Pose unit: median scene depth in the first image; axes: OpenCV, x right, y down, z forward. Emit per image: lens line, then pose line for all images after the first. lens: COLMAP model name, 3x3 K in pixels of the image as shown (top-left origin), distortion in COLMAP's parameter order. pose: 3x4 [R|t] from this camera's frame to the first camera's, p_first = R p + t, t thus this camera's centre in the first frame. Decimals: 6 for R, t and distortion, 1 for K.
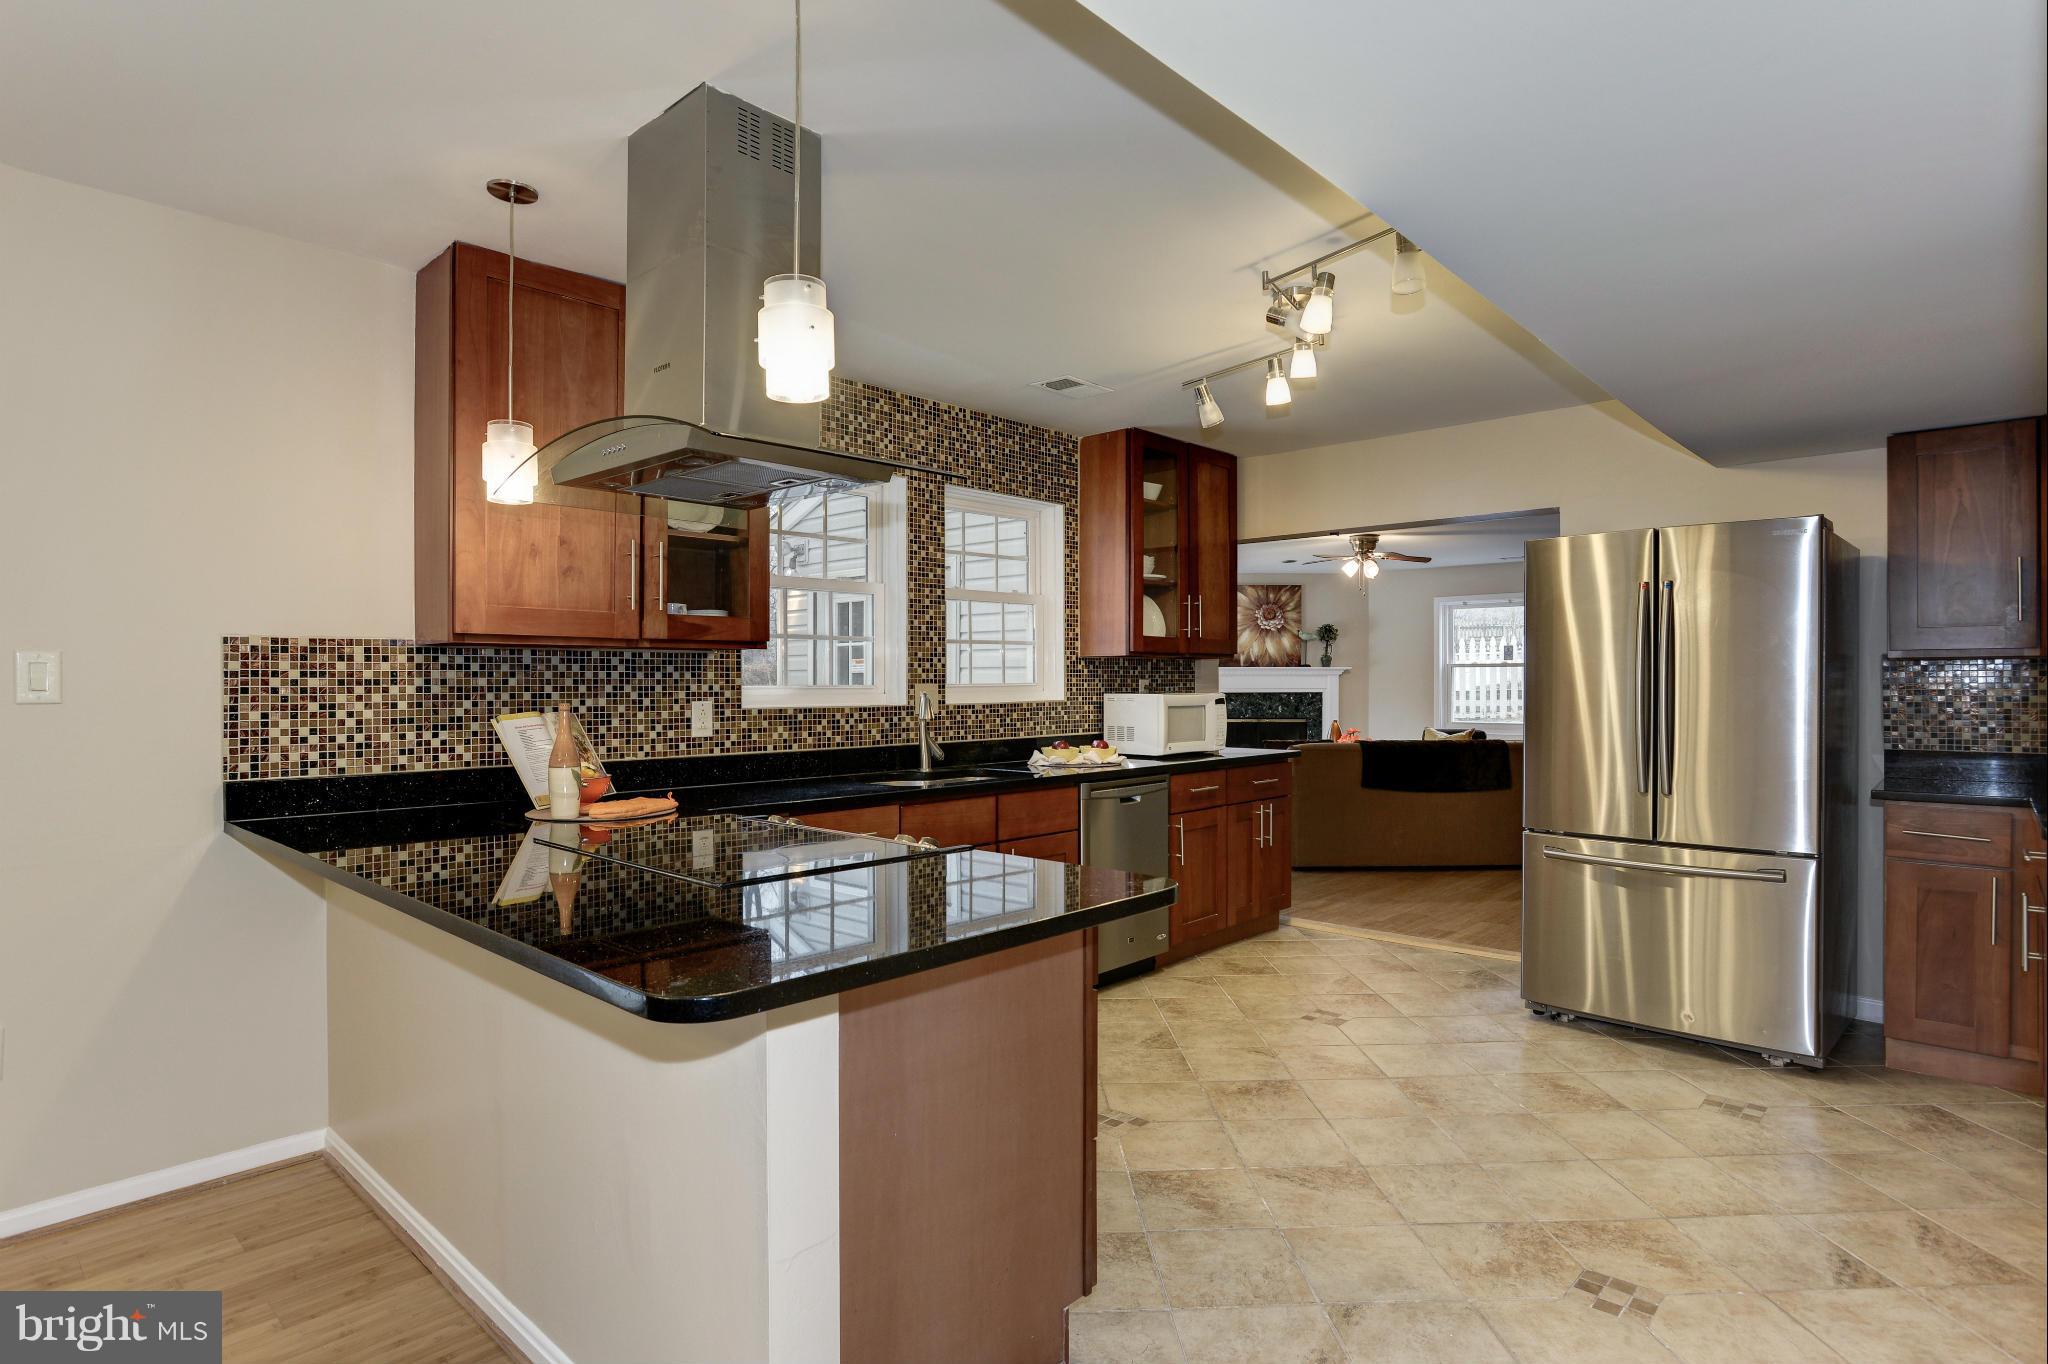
lens RADIAL K [[1068.3, 0, 1045.7], [0, 1068.3, 688.6], [0, 0, 1]] dist [-0.004920, 0.001175]
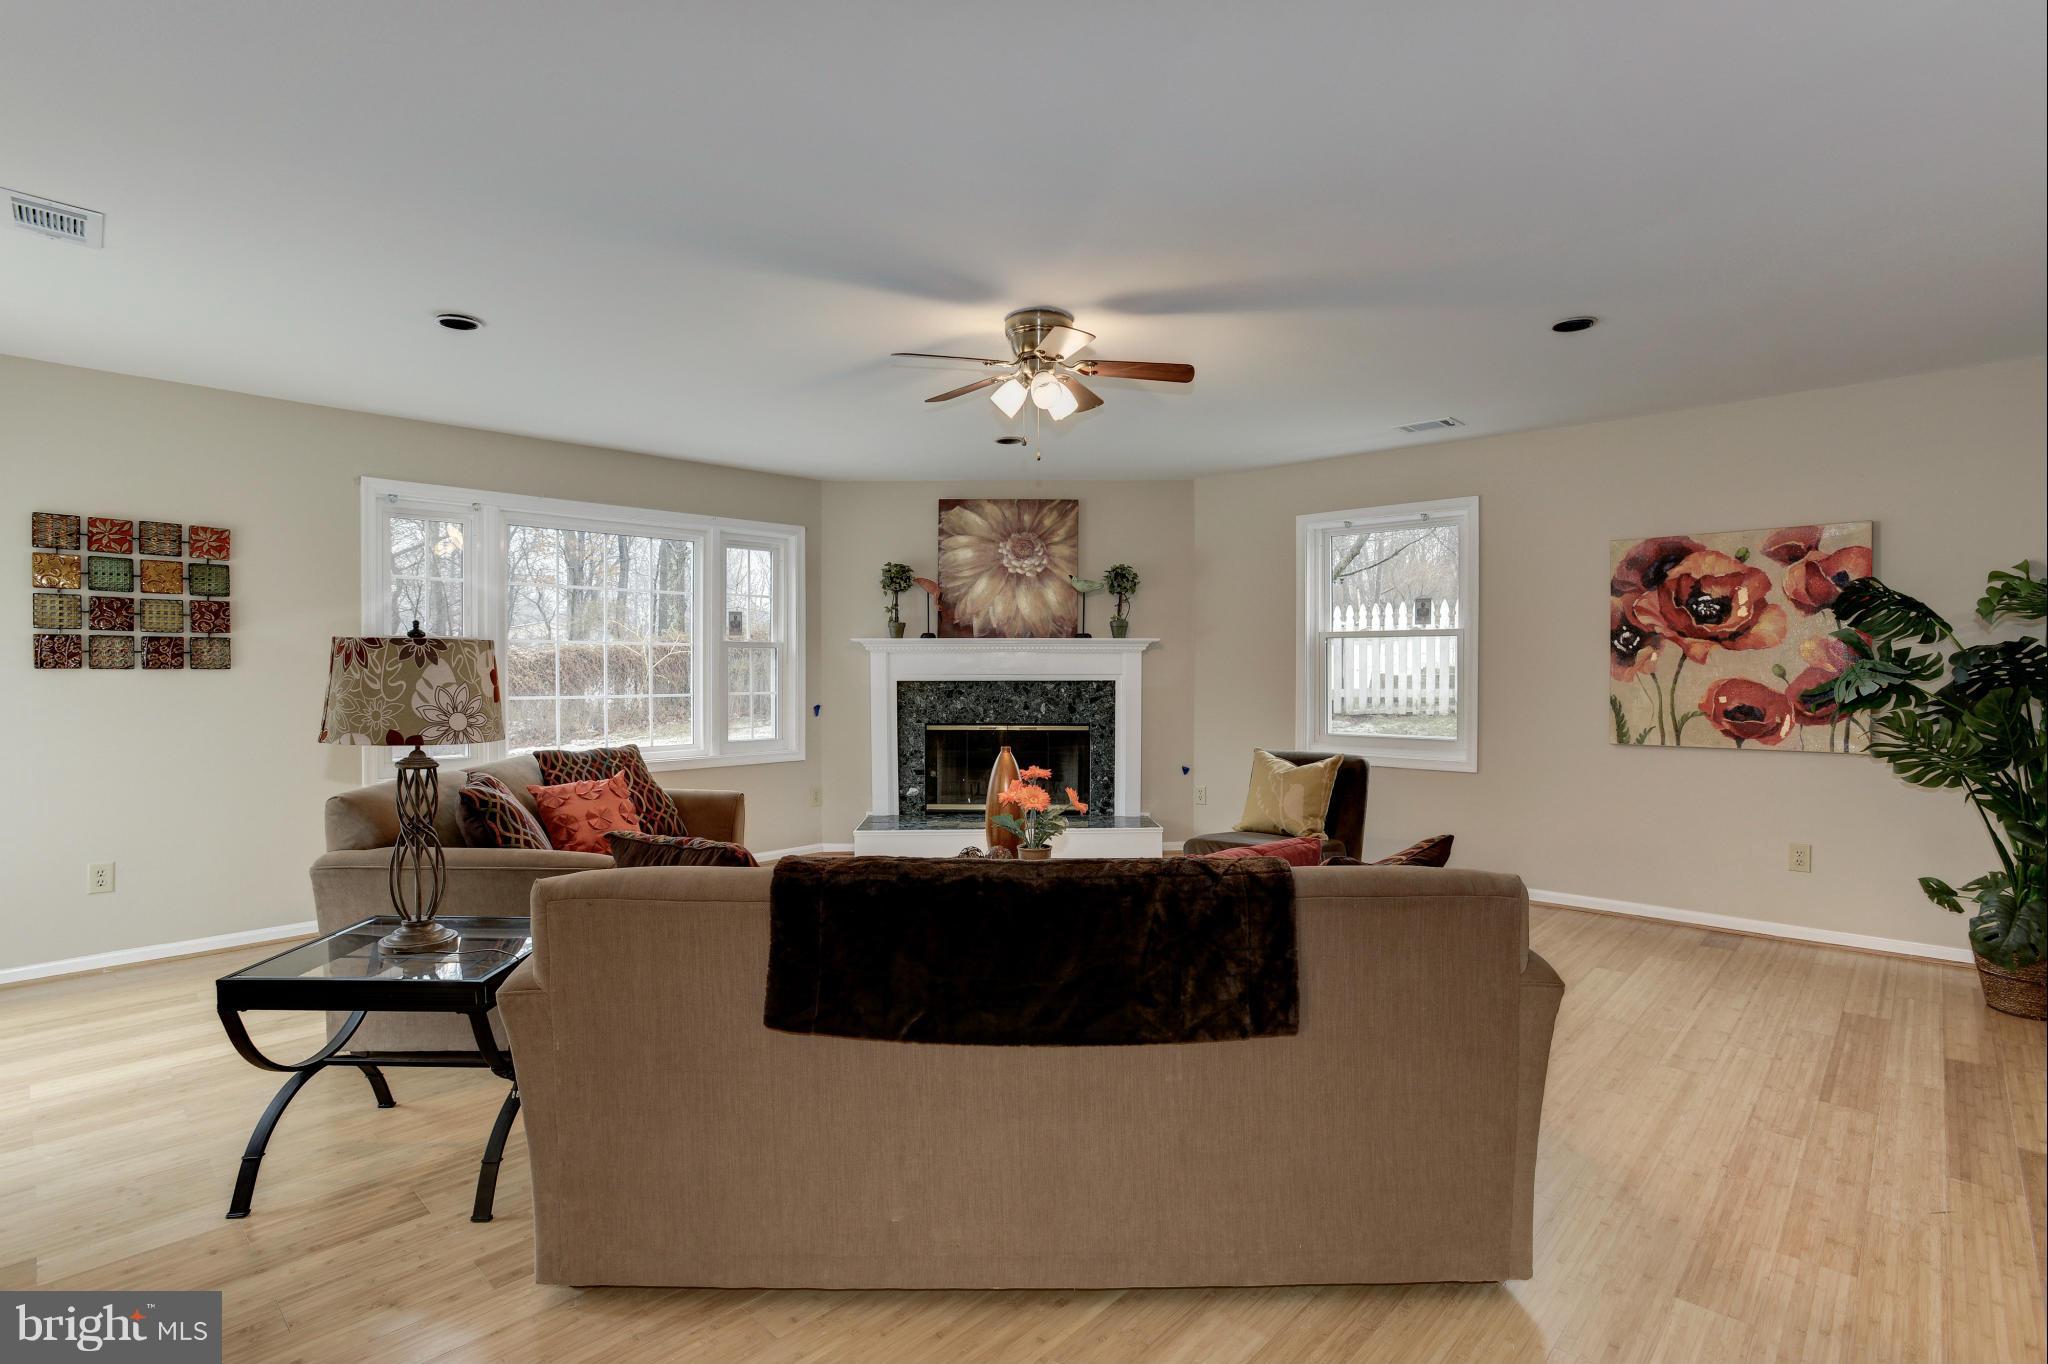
lens RADIAL K [[1021.1, 0, 1024.0], [0, 1021.1, 682.0], [0, 0, 1]] dist [-0.001722, 0.000273]
pose [[0.999900, 0.001441, -0.014091, 0.716568], [-0.001269, 0.999924, 0.012237, -0.008759], [0.014107, -0.012218, 0.999826, 1.423439]]
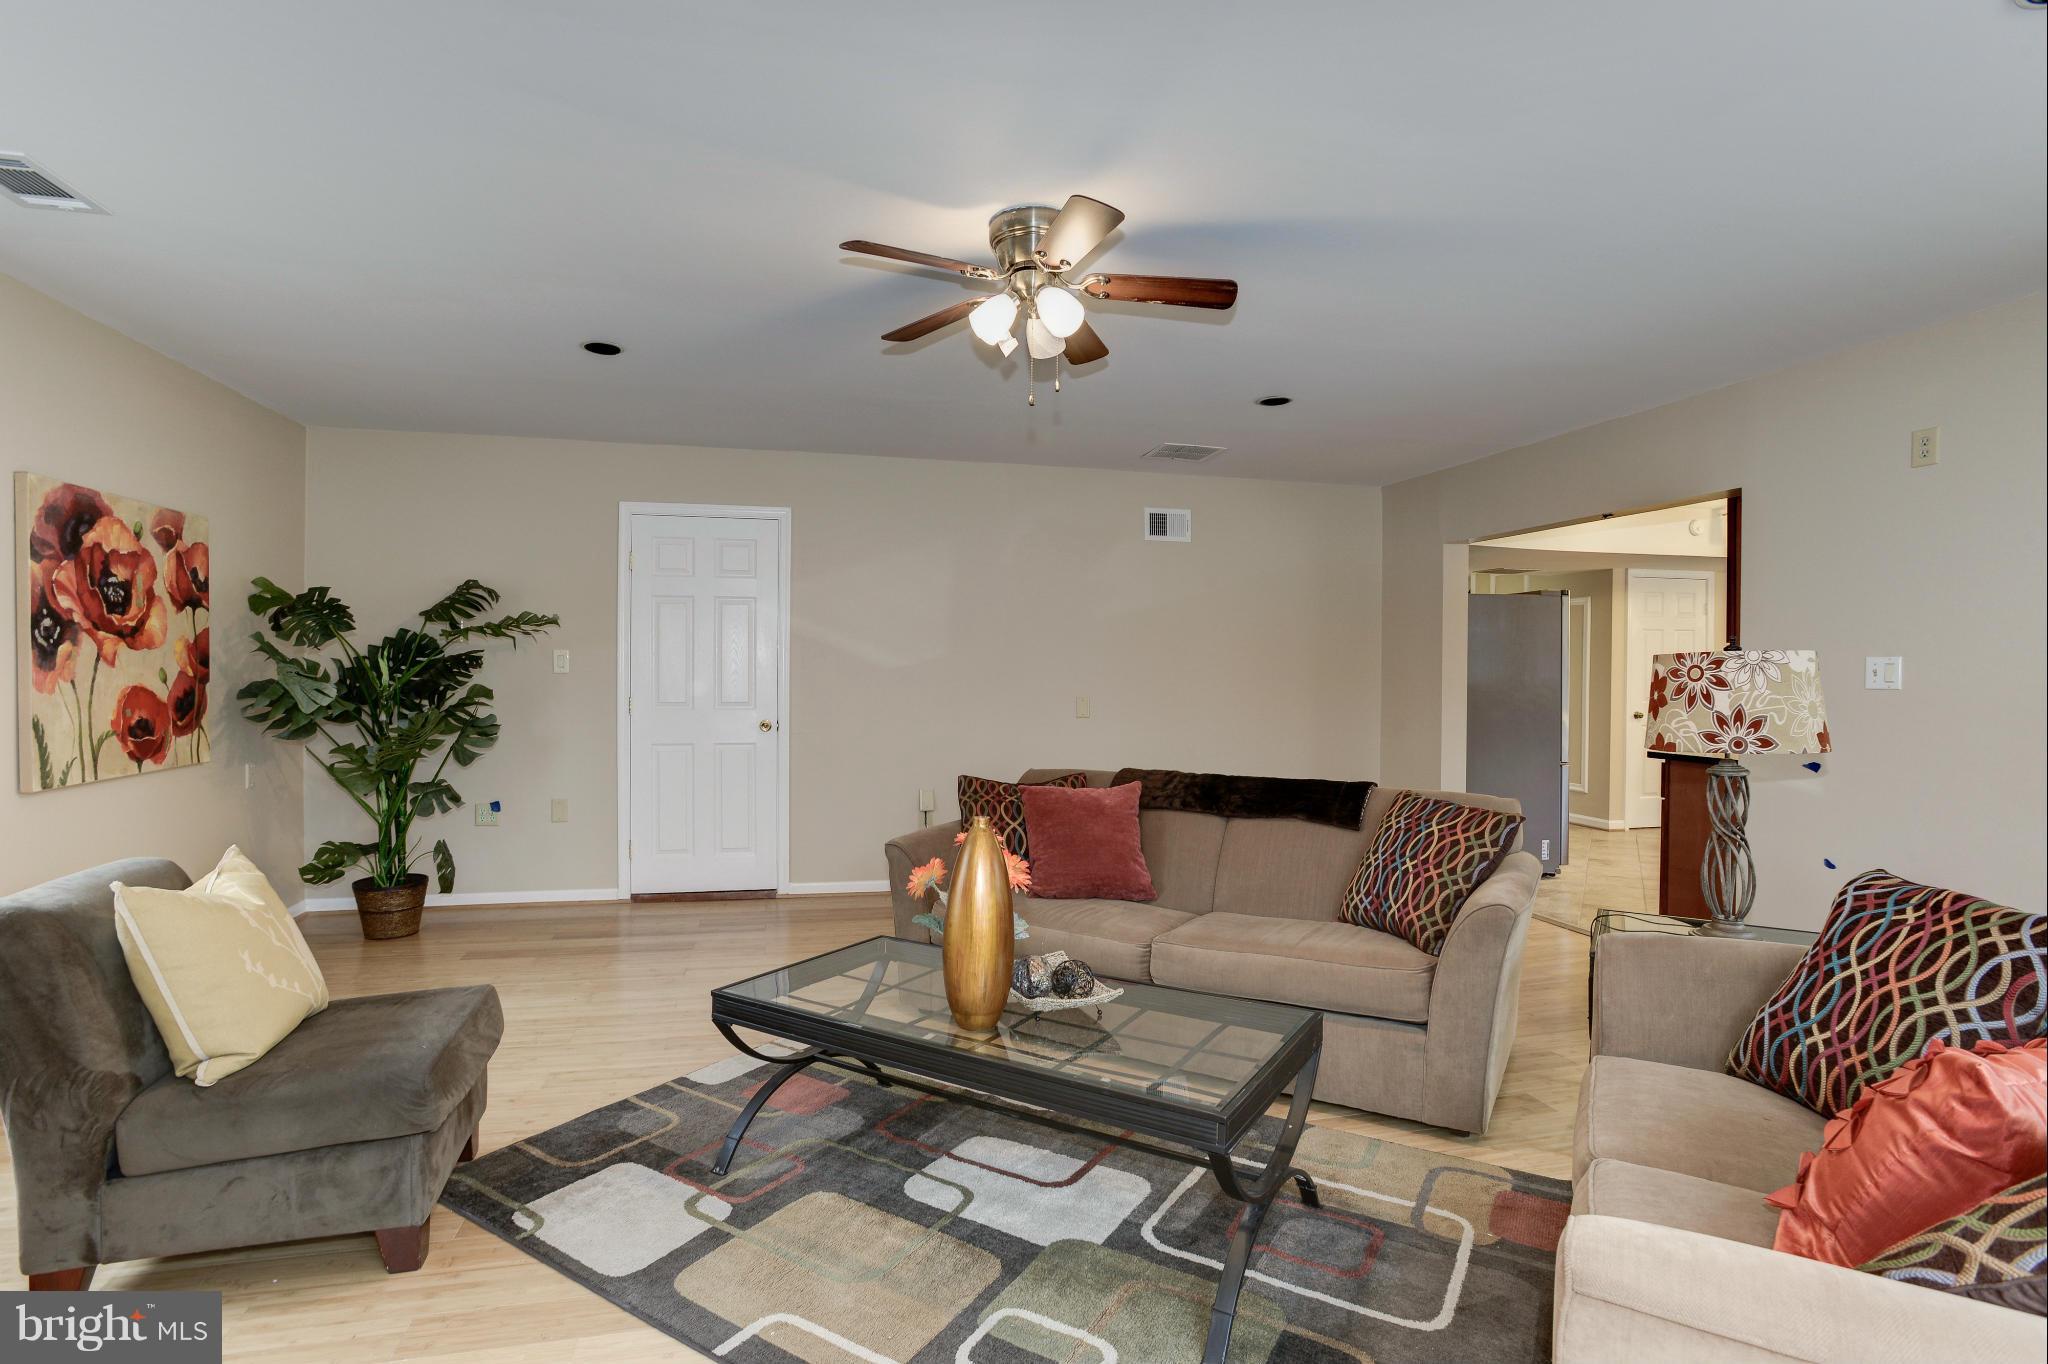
lens RADIAL K [[1038.8, 0, 1018.1], [0, 1038.8, 660.4], [0, 0, 1]] dist [-0.000494, 0.000256]
pose [[-0.827933, 0.001853, 0.560824, 0.278747], [-0.002056, 0.999978, -0.006339, -0.018807], [-0.560823, -0.006401, -0.827911, 3.104970]]
